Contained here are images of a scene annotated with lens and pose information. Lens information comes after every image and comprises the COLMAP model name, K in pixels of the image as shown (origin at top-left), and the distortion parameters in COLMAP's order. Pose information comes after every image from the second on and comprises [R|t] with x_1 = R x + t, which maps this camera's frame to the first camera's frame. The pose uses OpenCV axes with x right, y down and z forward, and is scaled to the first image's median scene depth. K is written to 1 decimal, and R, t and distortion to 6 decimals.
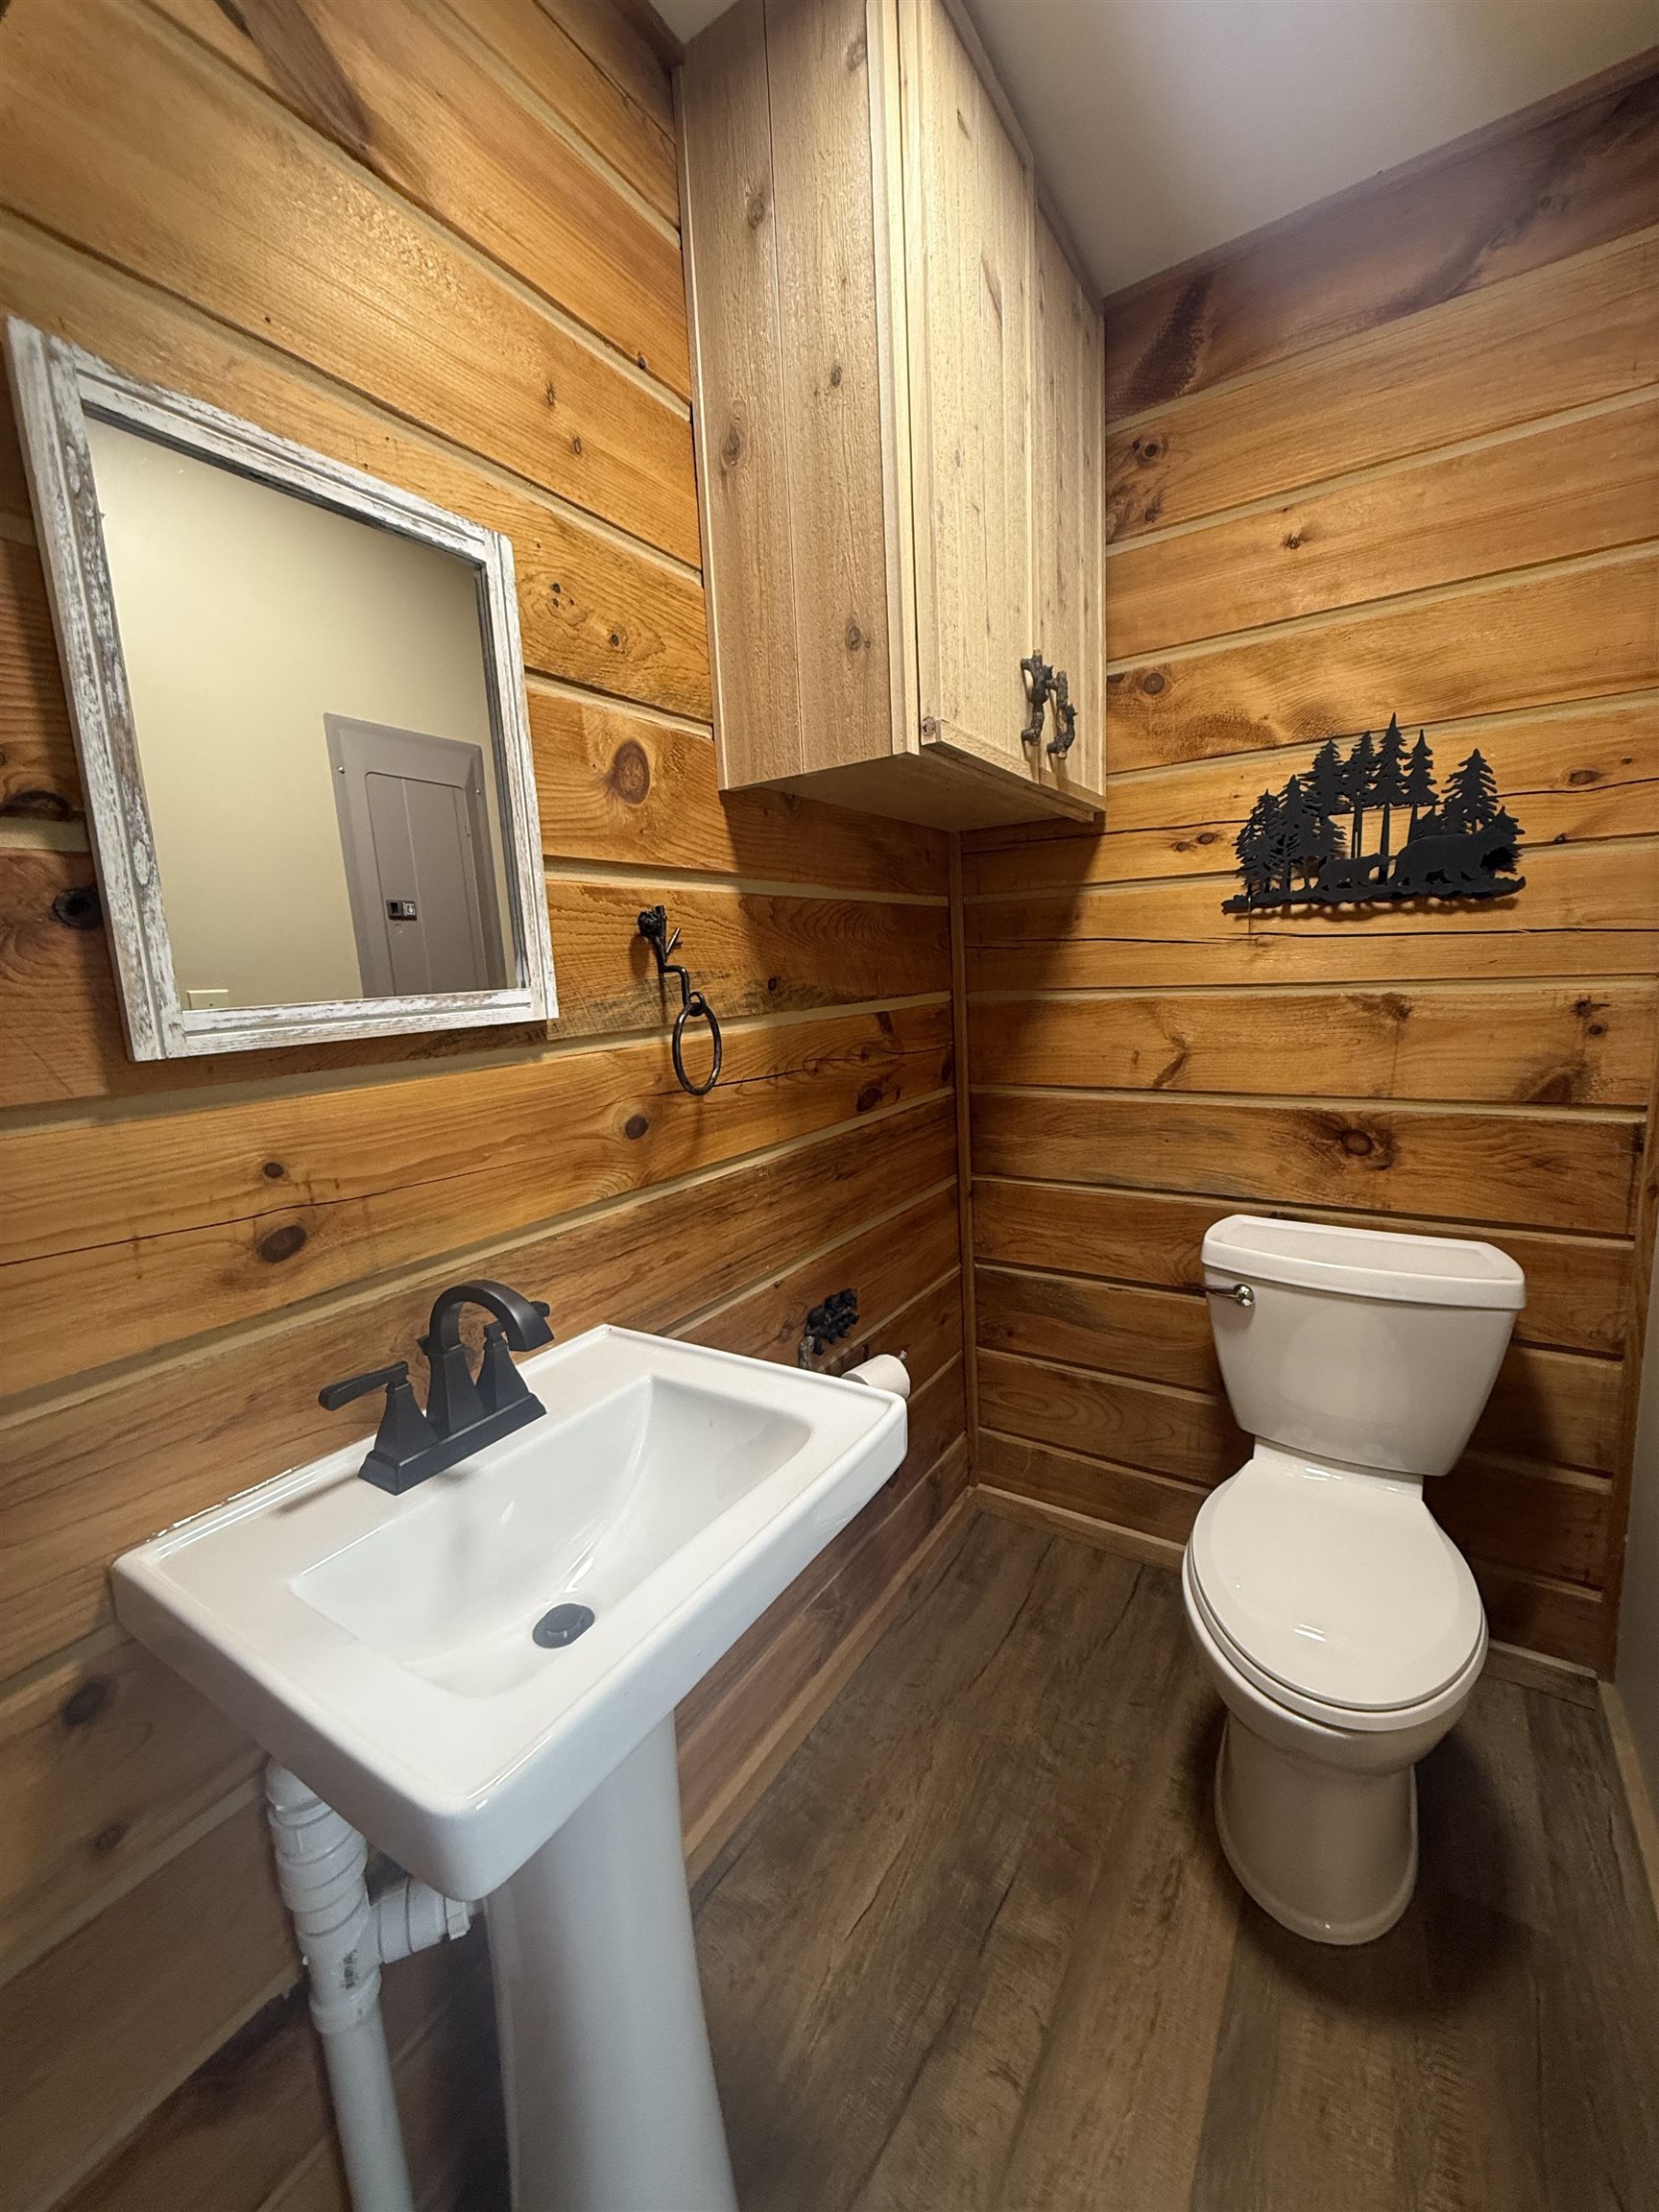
lens RADIAL K [[880.8, 0, 831.2], [0, 880.8, 1098.0], [0, 0, 1]] dist [-0.000046, -0.000118]
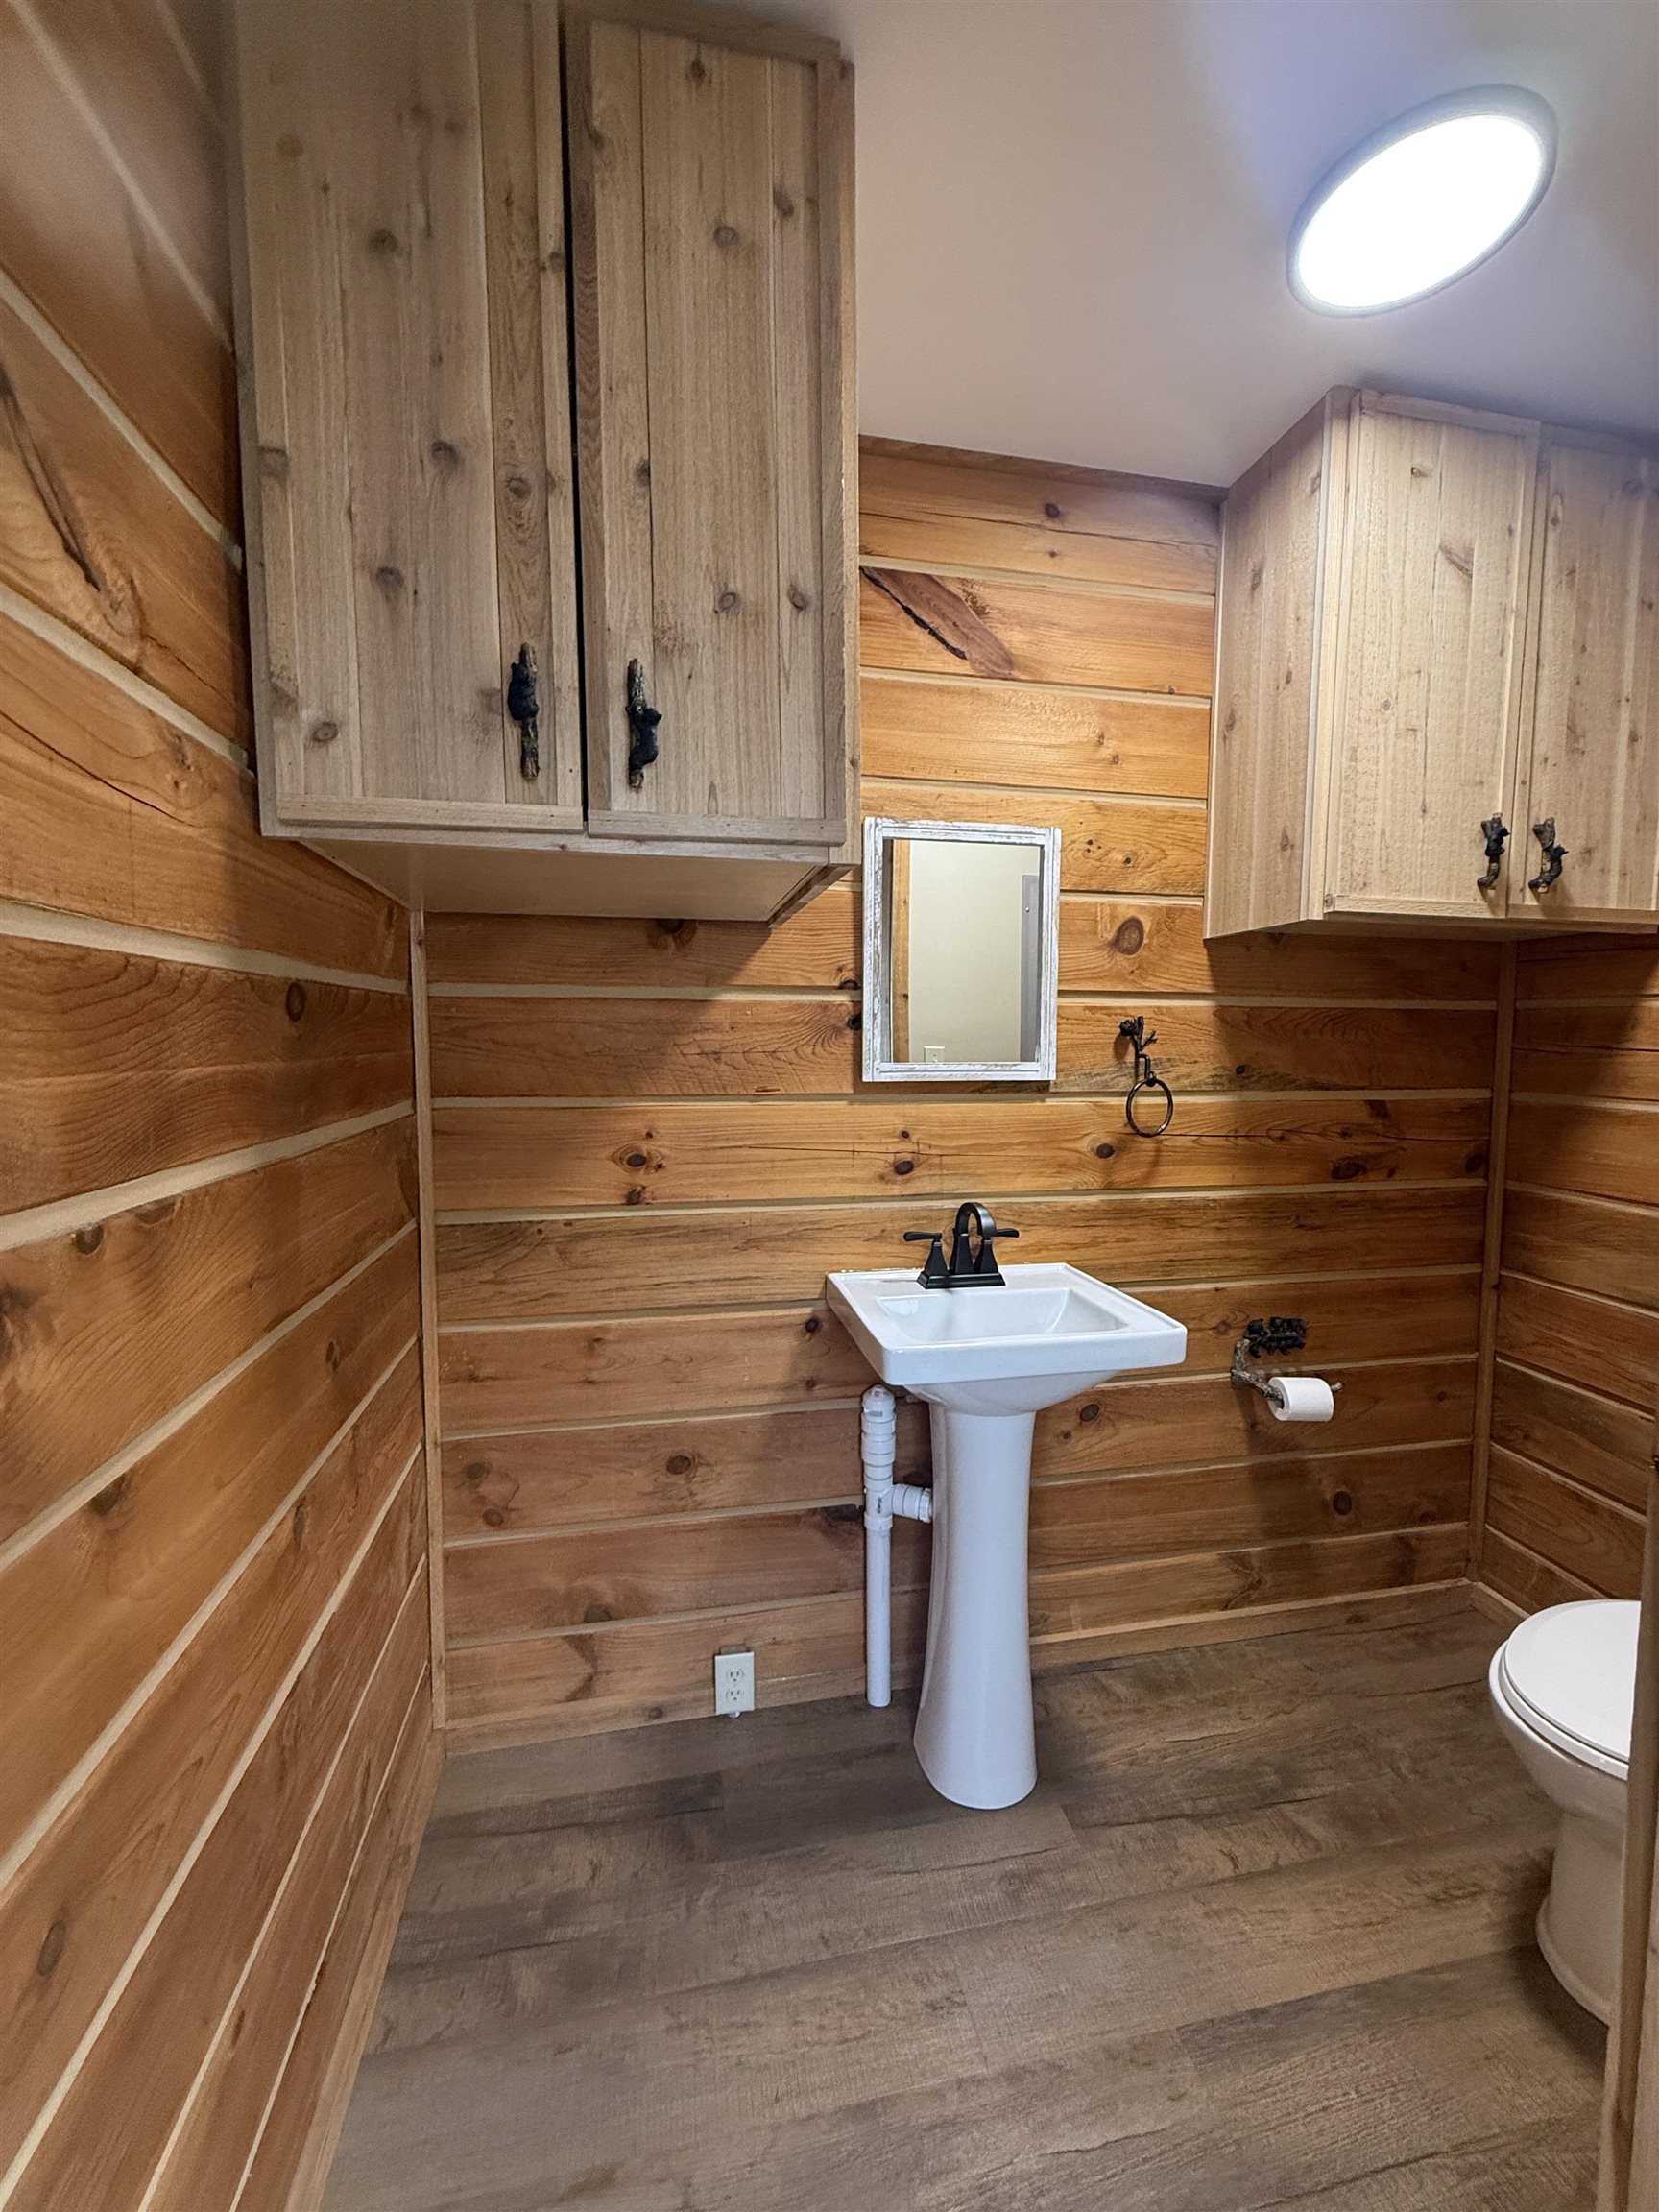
lens RADIAL K [[880.8, 0, 831.2], [0, 880.8, 1098.0], [0, 0, 1]] dist [-0.000046, -0.000118]
pose [[0.699376, 0.104119, -0.707130, 0.557798], [-0.148147, 0.988965, -0.000906, 0.012609], [0.699233, 0.105392, 0.707083, -0.504822]]
